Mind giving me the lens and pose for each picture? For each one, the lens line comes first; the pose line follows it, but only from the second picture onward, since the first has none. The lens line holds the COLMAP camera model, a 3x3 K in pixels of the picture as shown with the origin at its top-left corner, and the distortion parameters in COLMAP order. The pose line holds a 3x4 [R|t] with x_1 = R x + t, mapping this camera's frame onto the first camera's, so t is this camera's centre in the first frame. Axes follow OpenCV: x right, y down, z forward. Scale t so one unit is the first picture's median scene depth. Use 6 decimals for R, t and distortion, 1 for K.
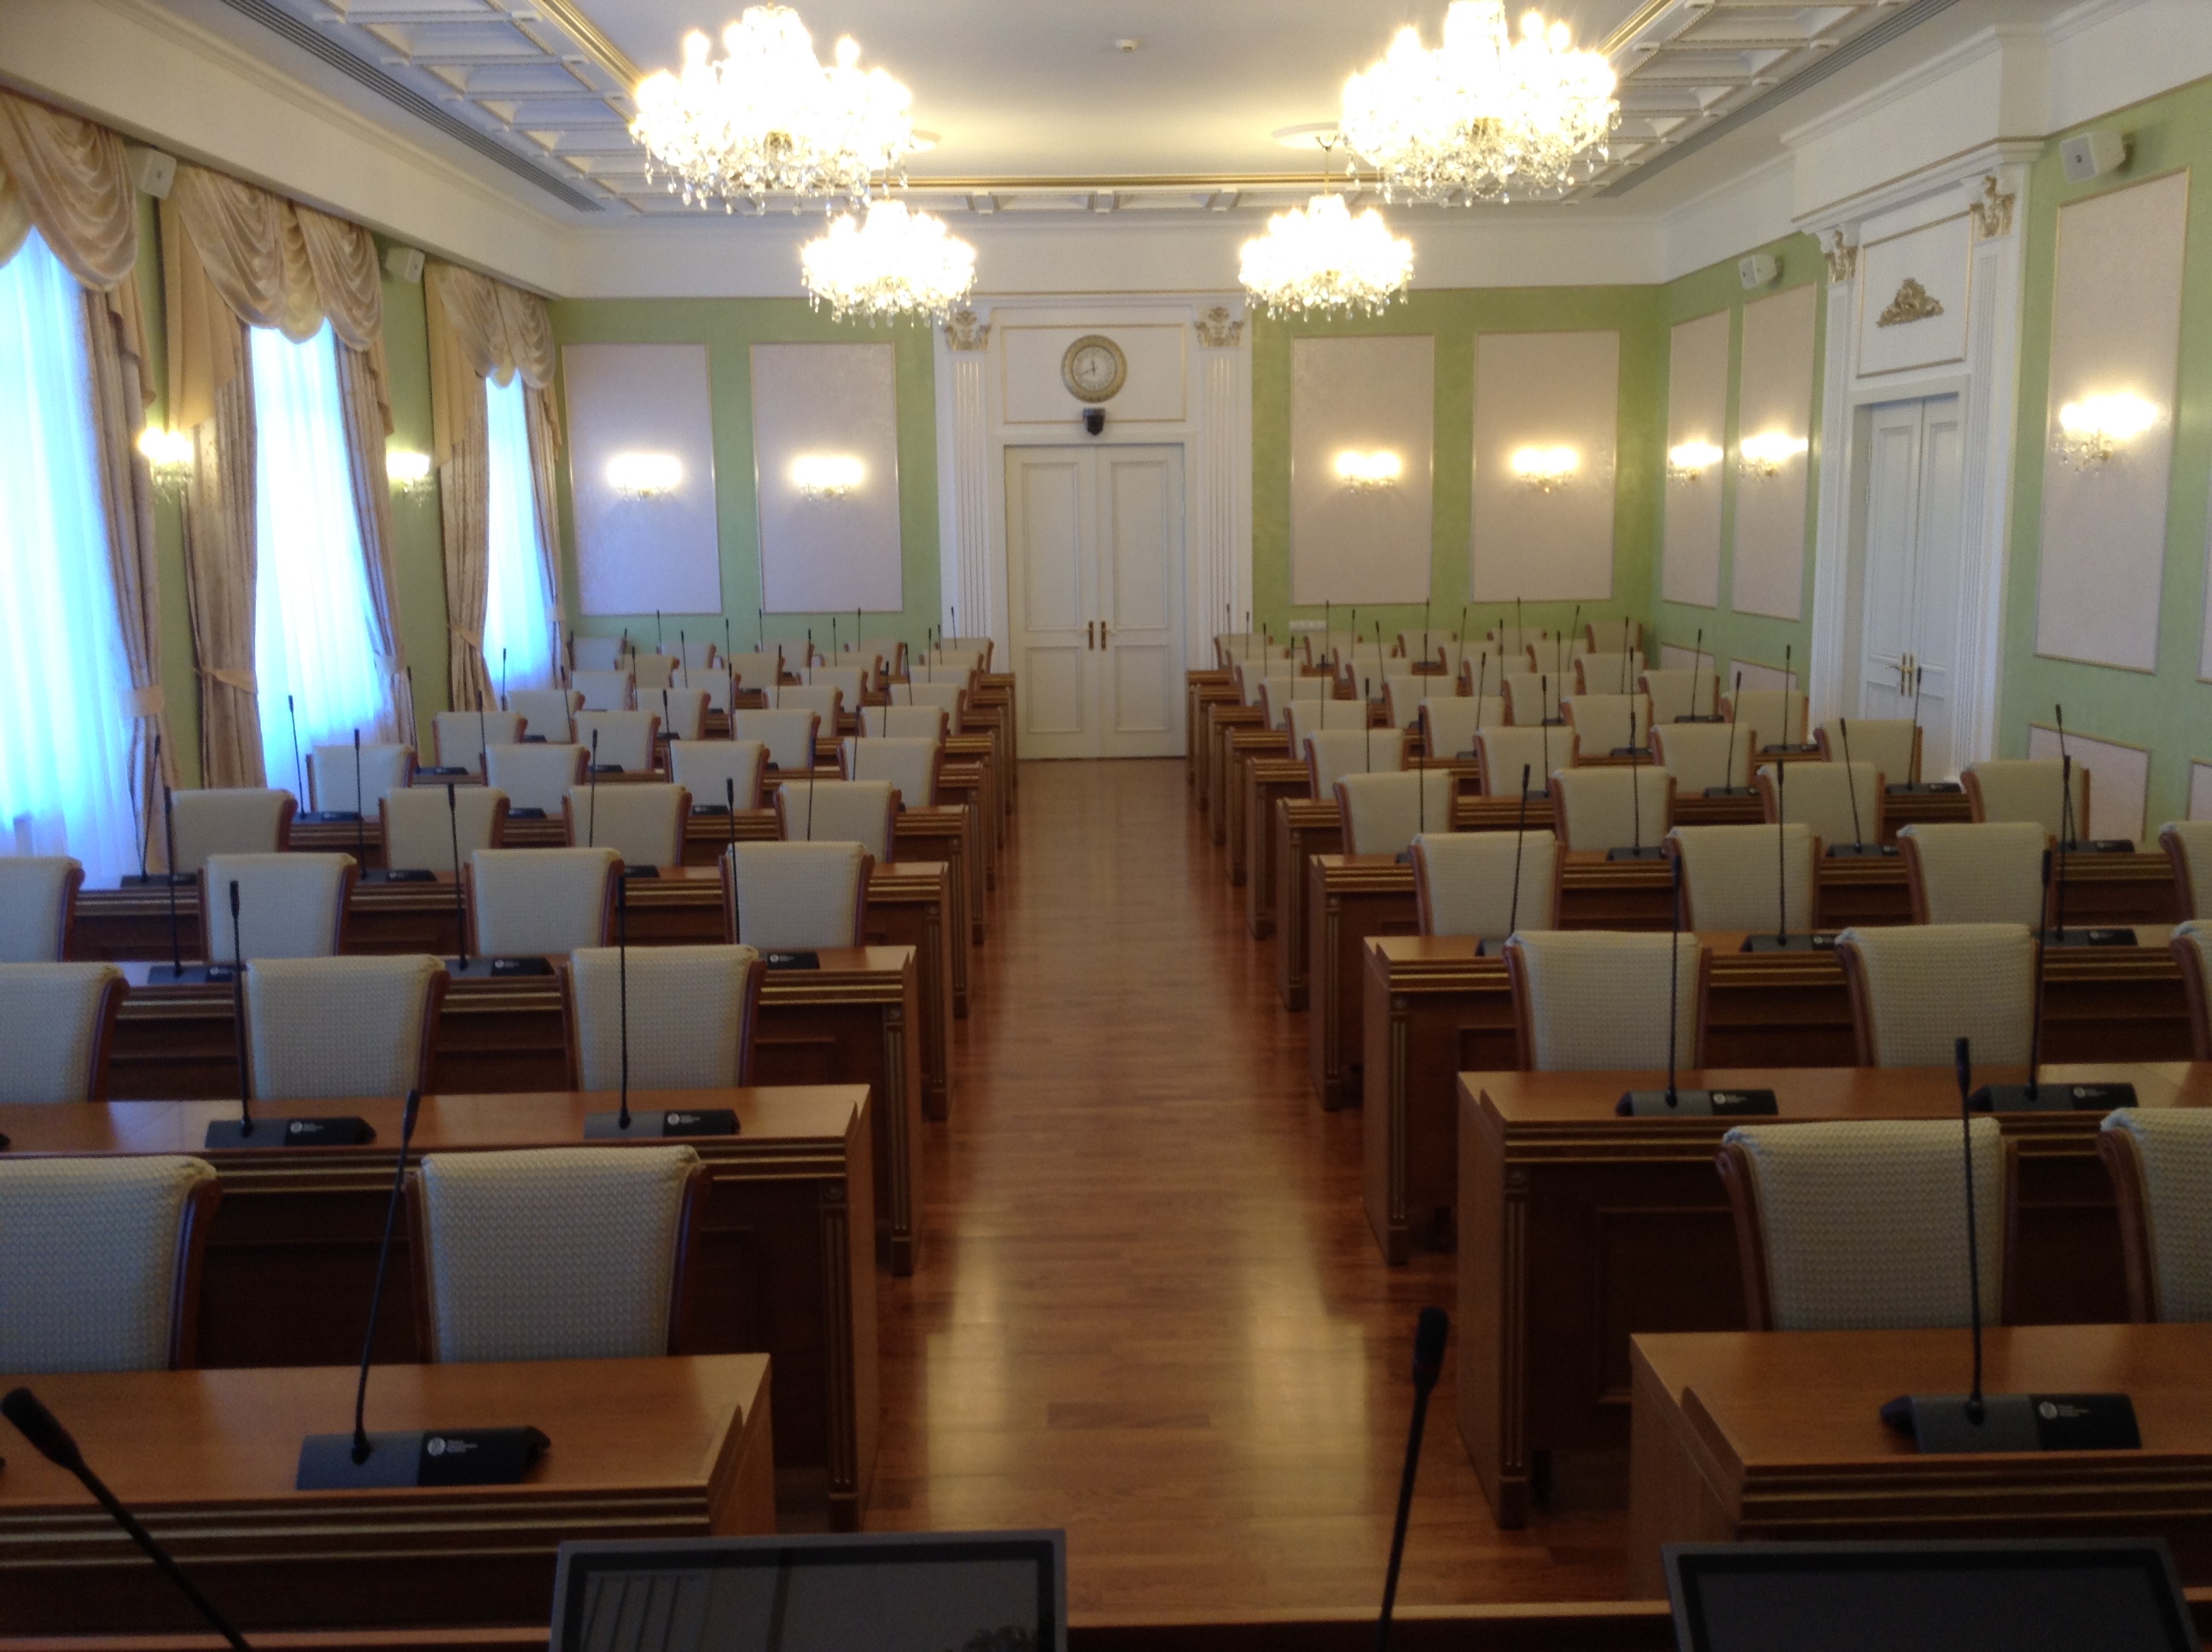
lens RADIAL K [[1997.0, 0, 1108.1], [0, 1997.0, 819.2], [0, 0, 1]] dist [0.107919, -0.214944]
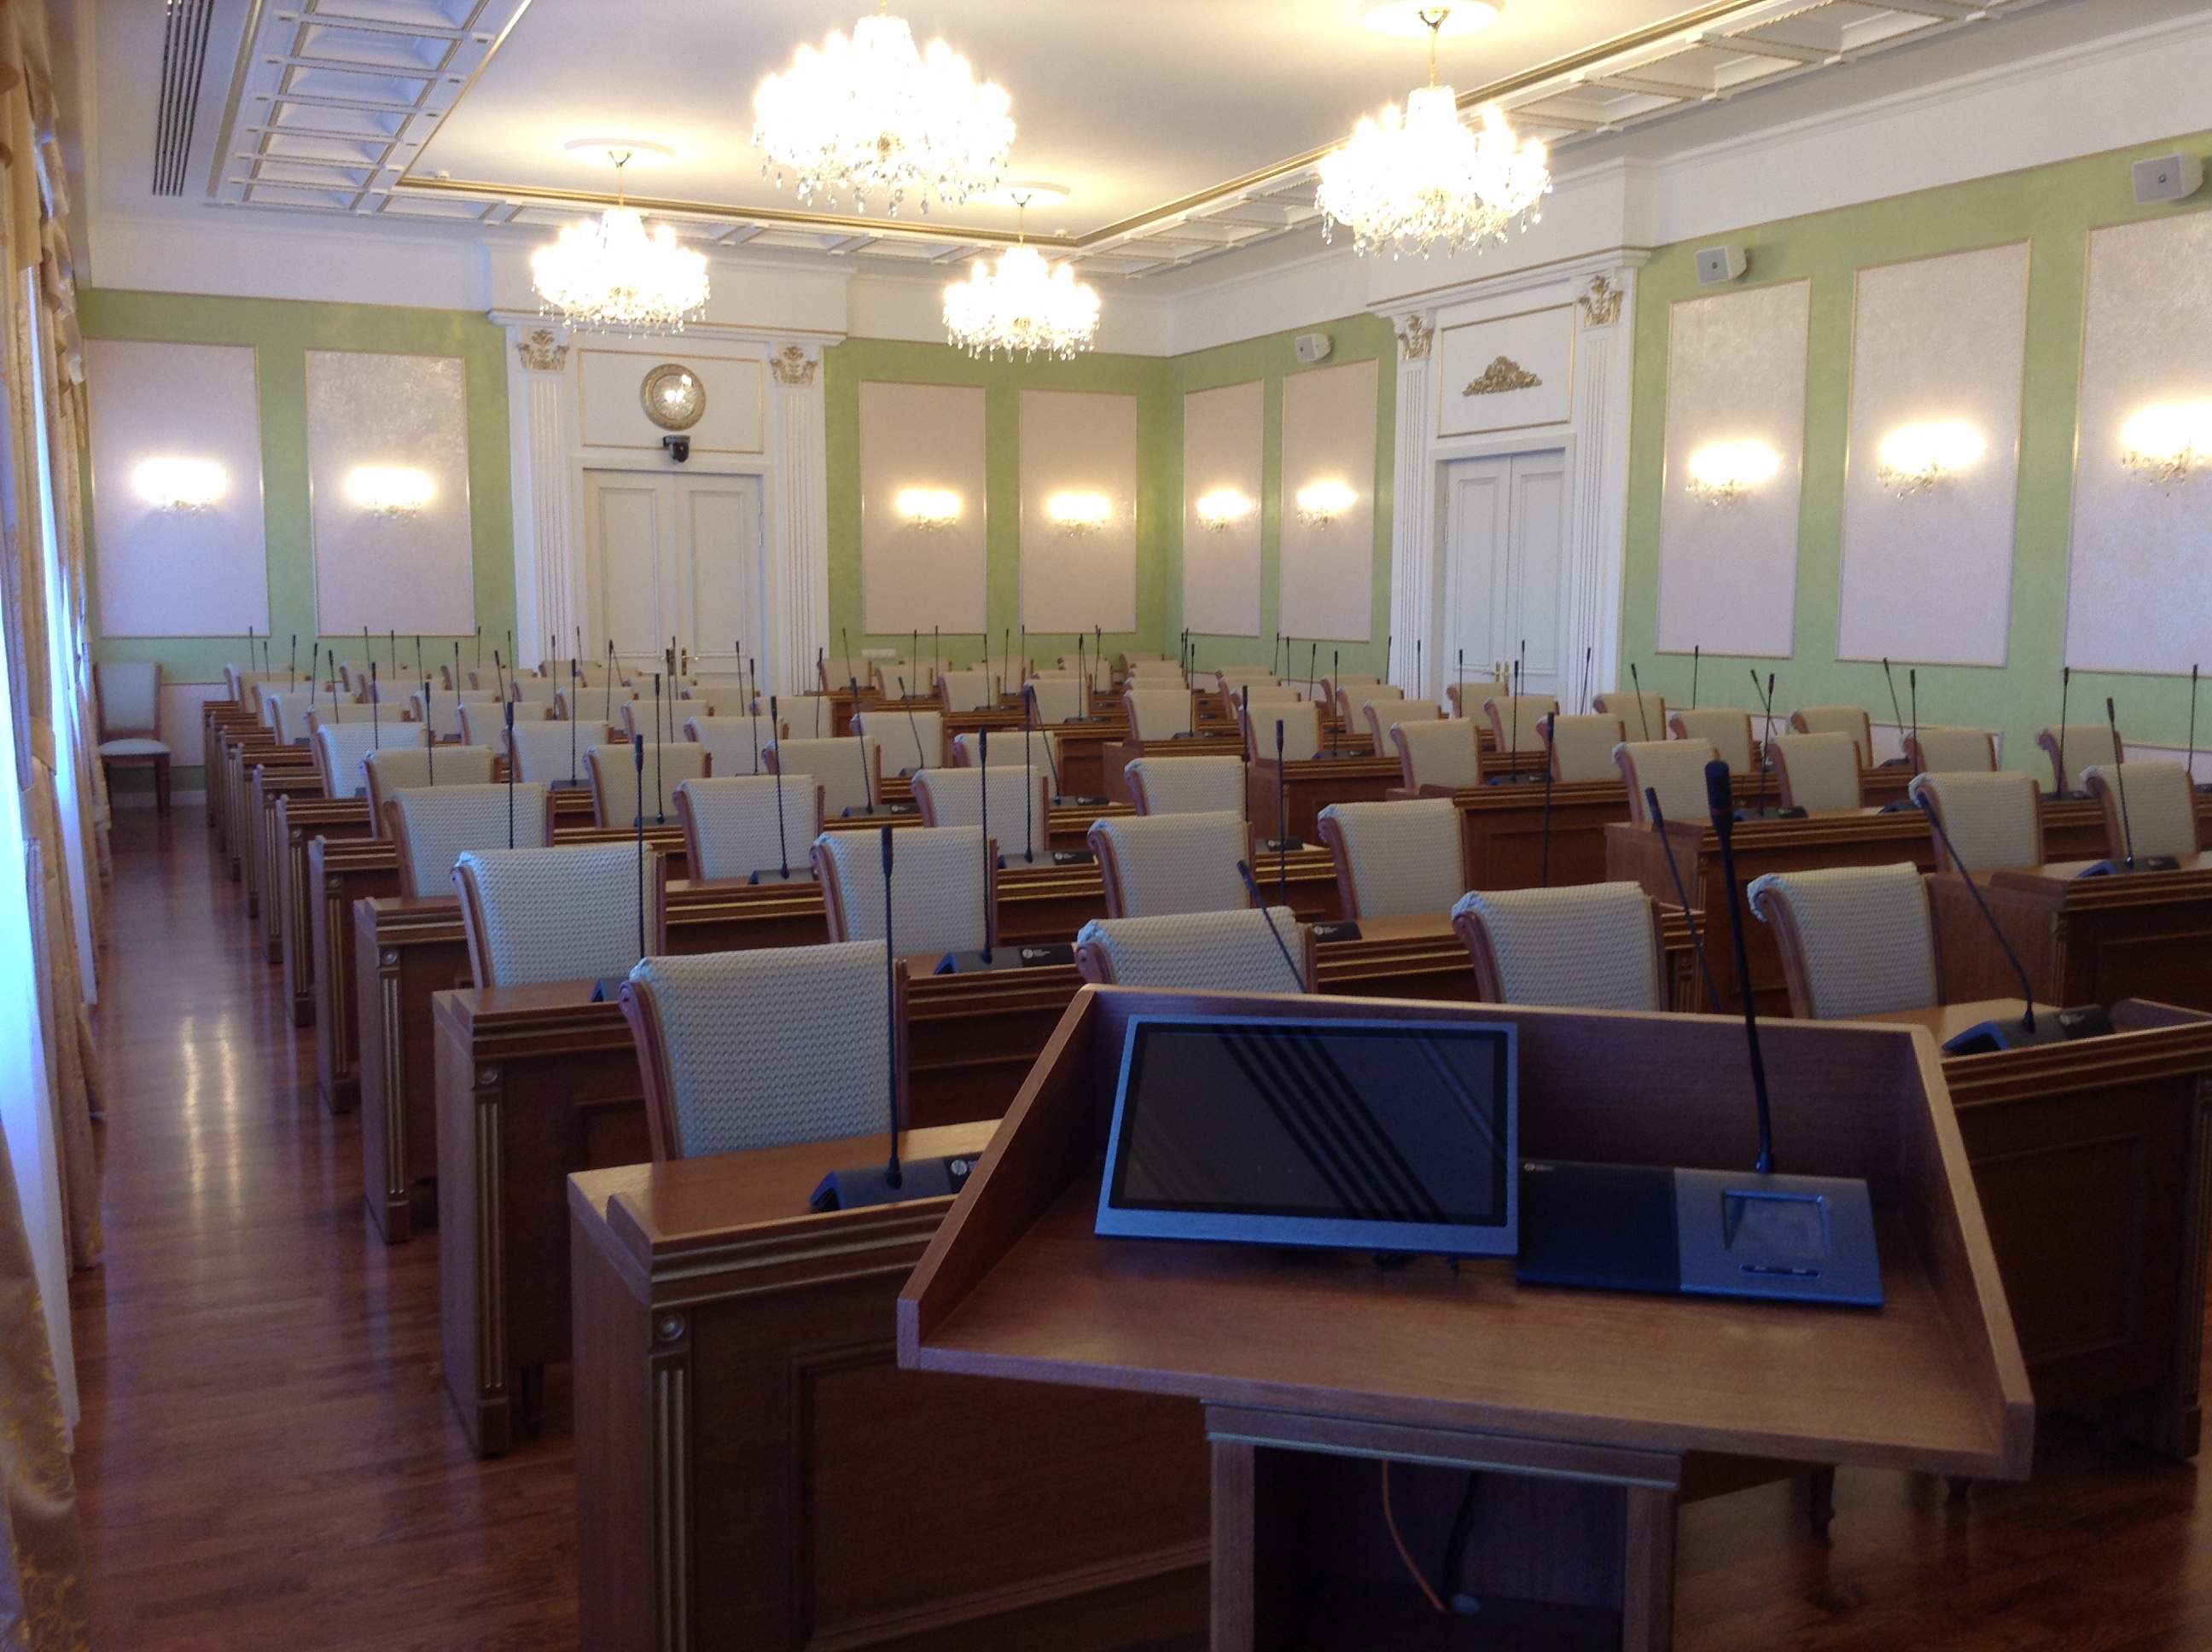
lens RADIAL K [[1997.0, 0, 1108.1], [0, 1997.0, 819.2], [0, 0, 1]] dist [0.107919, -0.214944]
pose [[0.904084, -0.029763, 0.426316, -0.260987], [0.047604, 0.998377, -0.031254, 0.030958], [-0.424694, 0.048551, 0.904034, 0.003180]]
